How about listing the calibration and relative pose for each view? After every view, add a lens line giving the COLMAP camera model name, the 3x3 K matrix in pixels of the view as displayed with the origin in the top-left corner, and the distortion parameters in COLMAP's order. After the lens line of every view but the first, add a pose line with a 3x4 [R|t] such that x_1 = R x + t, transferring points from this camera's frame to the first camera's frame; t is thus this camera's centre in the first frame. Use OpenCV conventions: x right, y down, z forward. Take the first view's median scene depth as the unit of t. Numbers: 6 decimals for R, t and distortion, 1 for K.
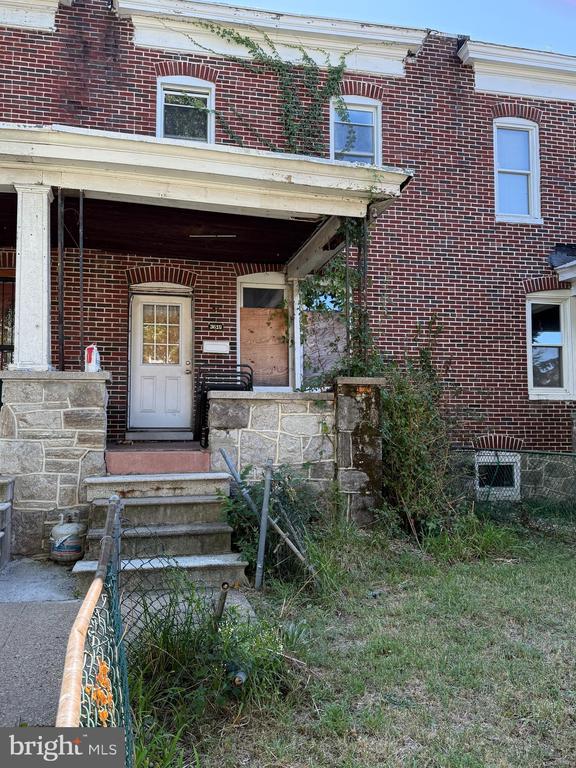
lens RADIAL K [[647.9, 0, 289.2], [0, 647.9, 377.5], [0, 0, 1]] dist [0.119773, -0.062268]
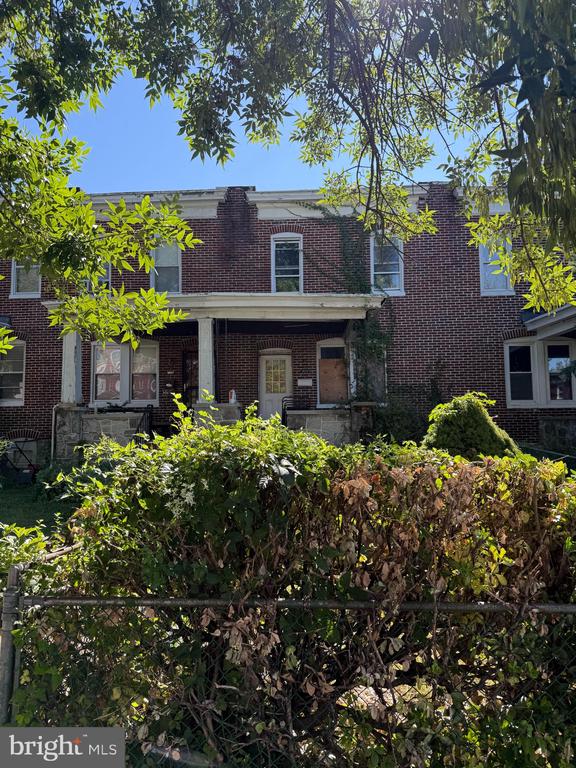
lens RADIAL K [[539.9, 0, 286.2], [0, 539.9, 389.2], [0, 0, 1]] dist [0.058126, -0.006384]
pose [[0.966531, -0.027232, -0.255100, 0.211842], [0.029705, 0.999542, 0.005847, -0.038768], [0.254824, -0.013230, 0.966897, -0.434981]]
